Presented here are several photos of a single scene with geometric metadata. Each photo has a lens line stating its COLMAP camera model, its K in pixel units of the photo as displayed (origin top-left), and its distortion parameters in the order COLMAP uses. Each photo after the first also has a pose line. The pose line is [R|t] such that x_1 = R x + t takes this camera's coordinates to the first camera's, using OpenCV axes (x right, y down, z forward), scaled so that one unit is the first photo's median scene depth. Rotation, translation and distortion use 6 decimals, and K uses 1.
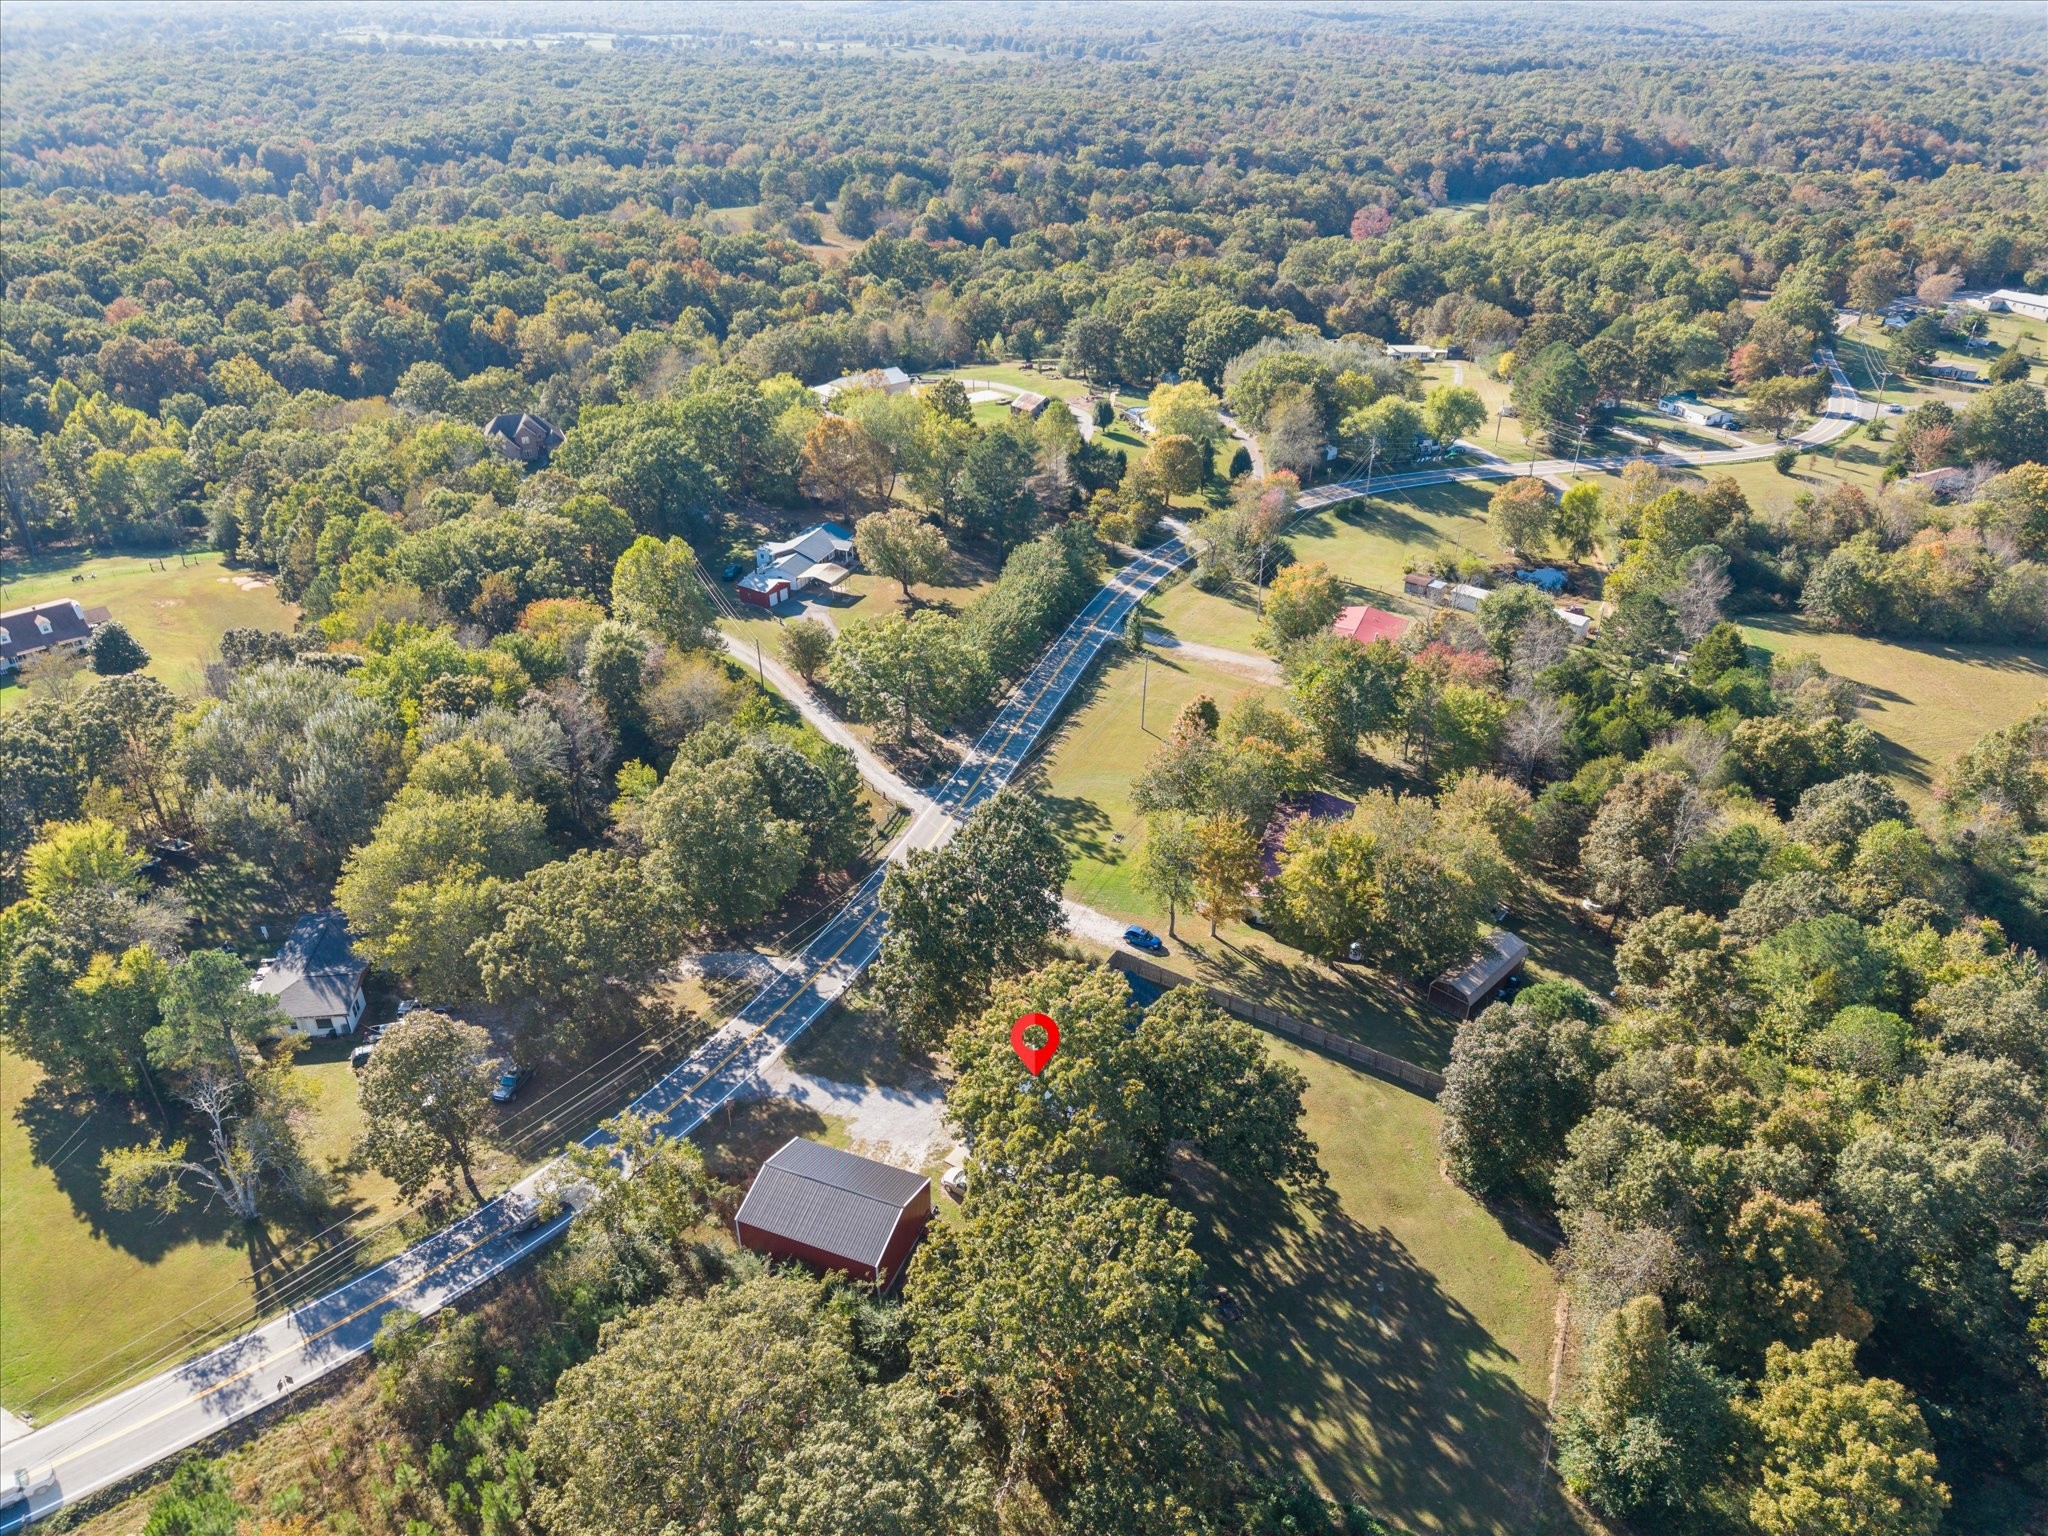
lens RADIAL K [[1365.1, 0, 1036.0], [0, 1365.1, 764.1], [0, 0, 1]] dist [0.042151, -0.041417]
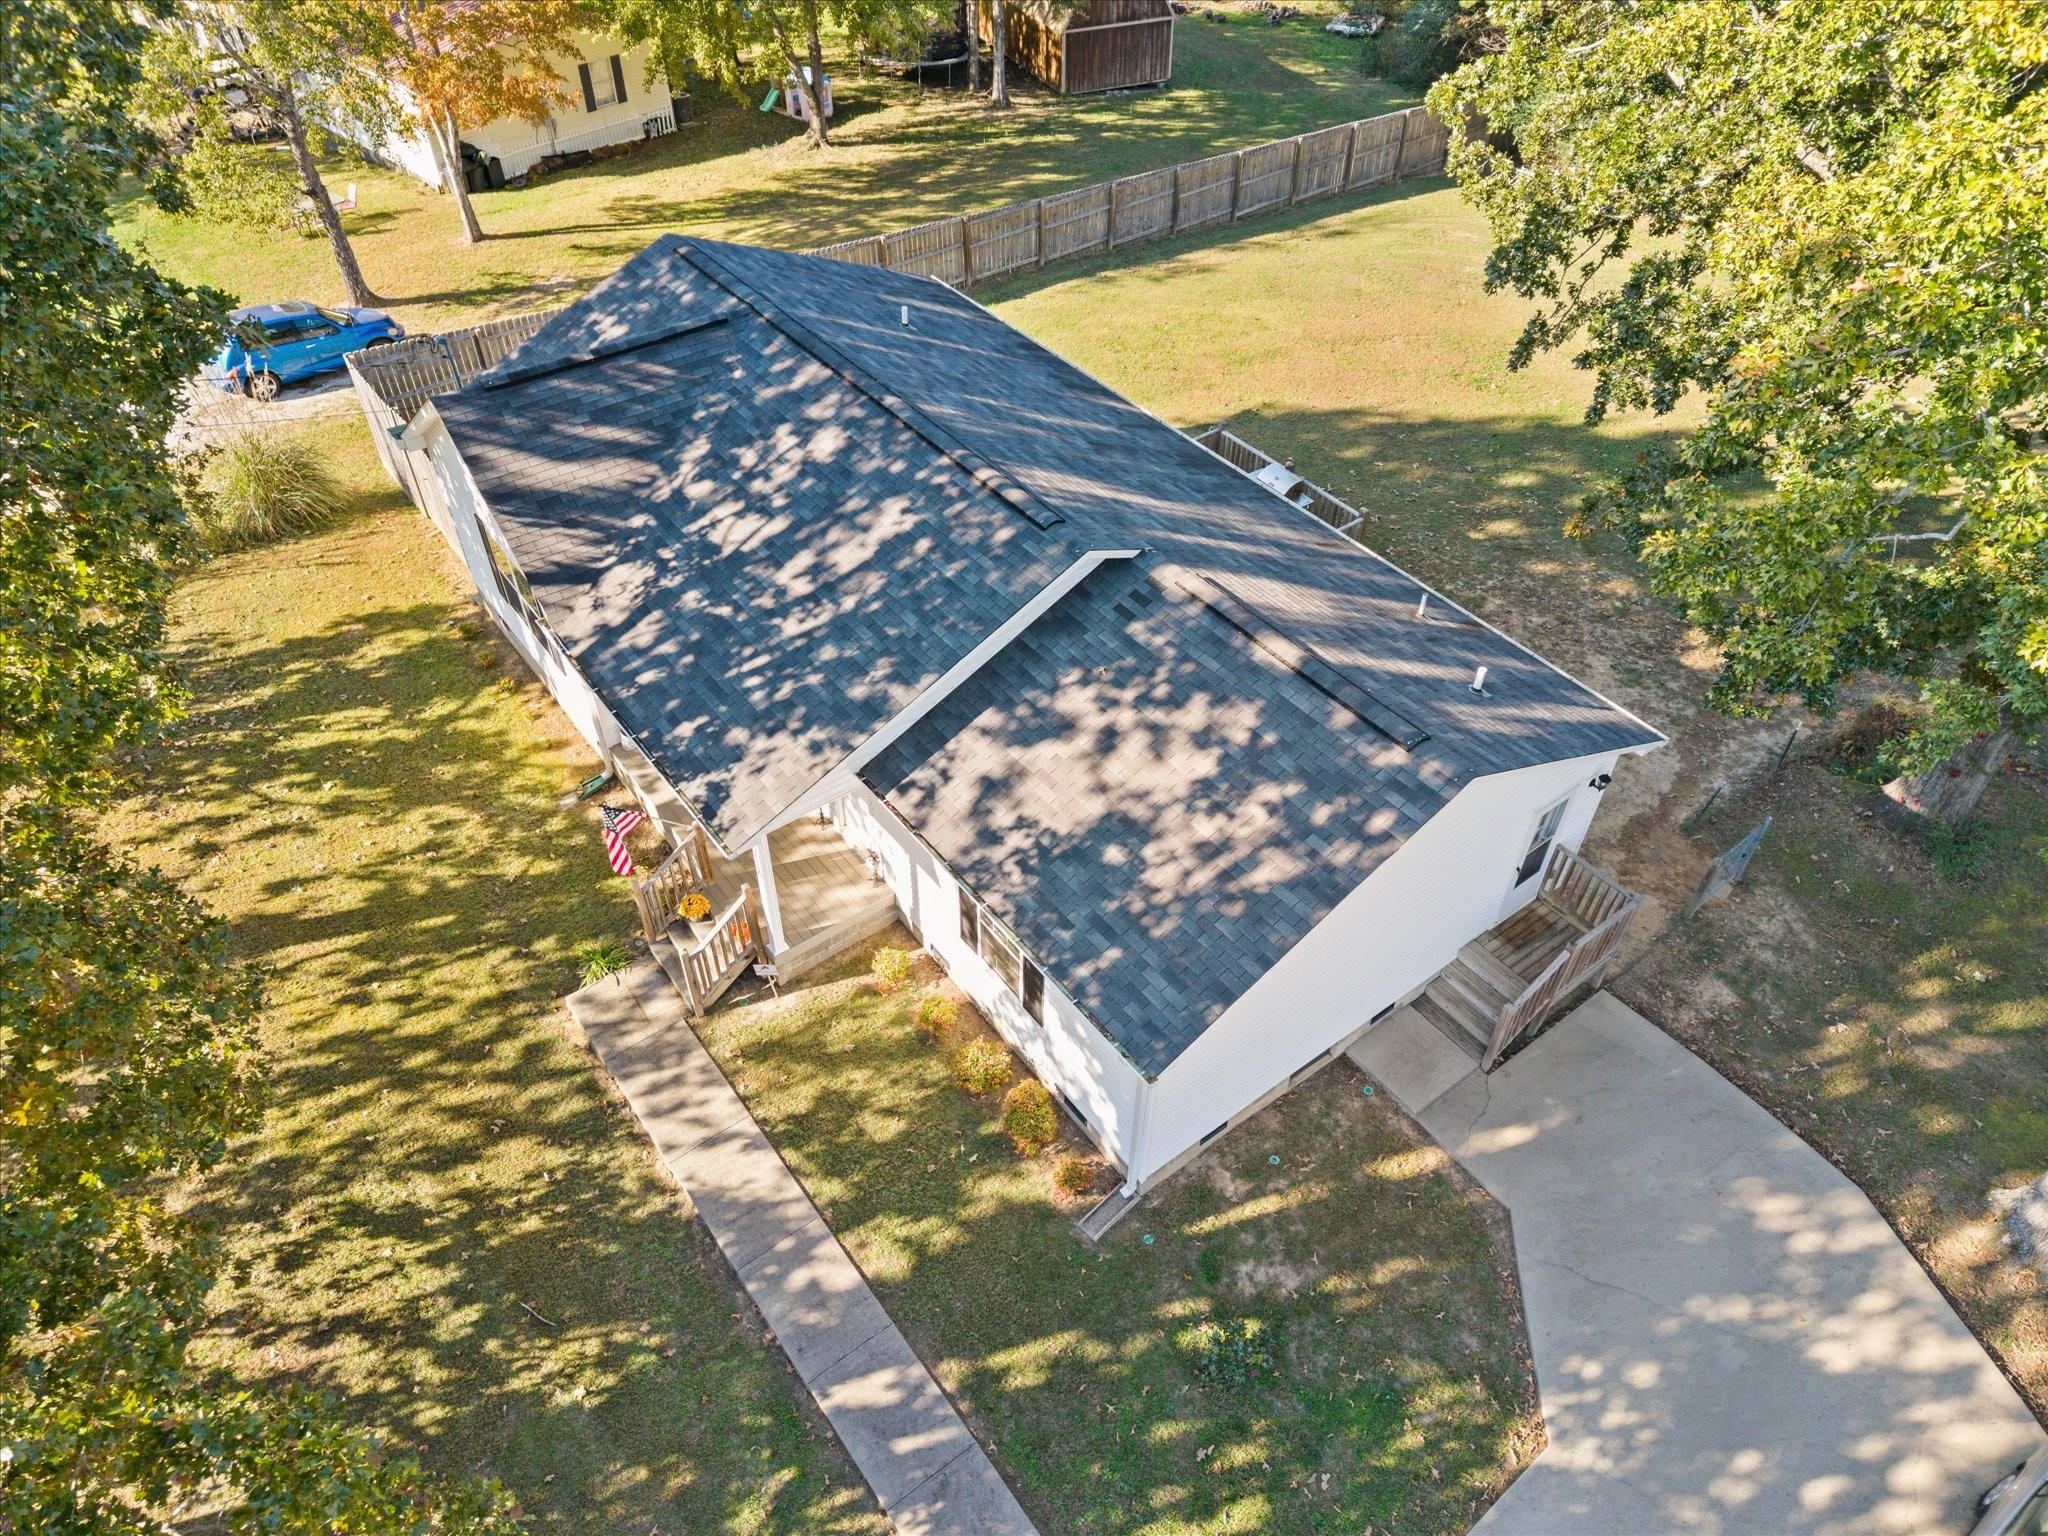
lens RADIAL K [[1365.1, 0, 1036.0], [0, 1365.1, 764.1], [0, 0, 1]] dist [0.042151, -0.041417]
pose [[0.379753, -0.644005, 0.664112, -0.072276], [0.455232, 0.755047, 0.471876, 0.143857], [-0.805327, 0.123129, 0.579903, 0.894411]]
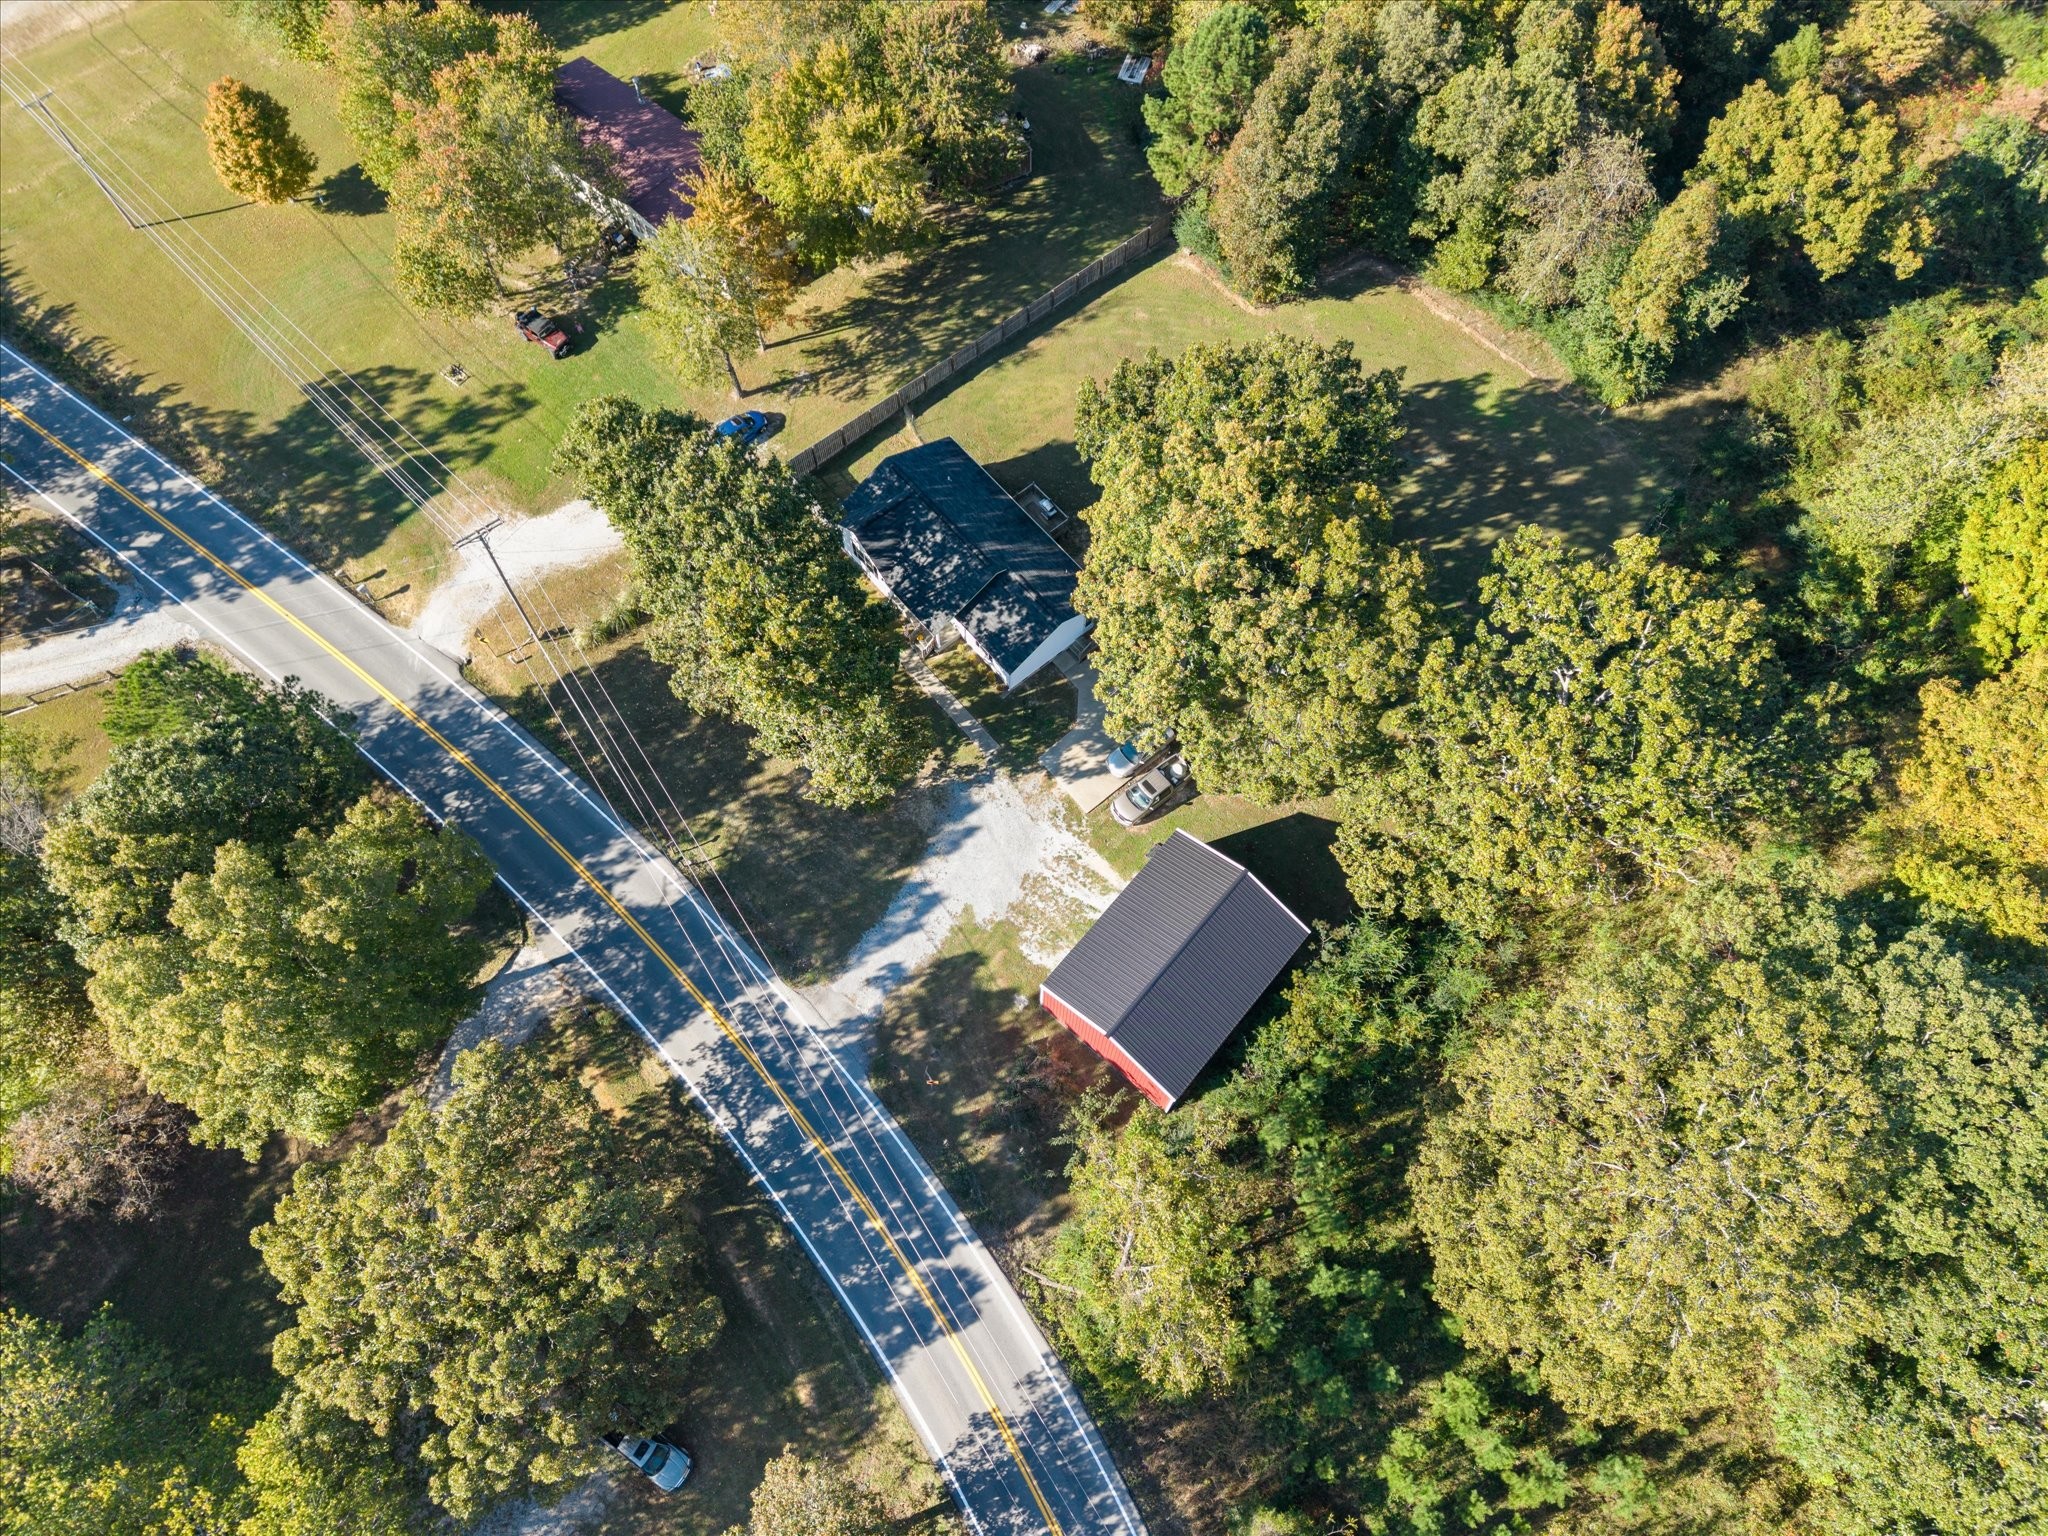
lens RADIAL K [[1365.1, 0, 1036.0], [0, 1365.1, 764.1], [0, 0, 1]] dist [0.042151, -0.041417]
pose [[0.327327, -0.863935, 0.382719, -0.297822], [0.462490, 0.499681, 0.732408, -0.235097], [-0.823990, -0.062733, 0.563120, 0.570416]]
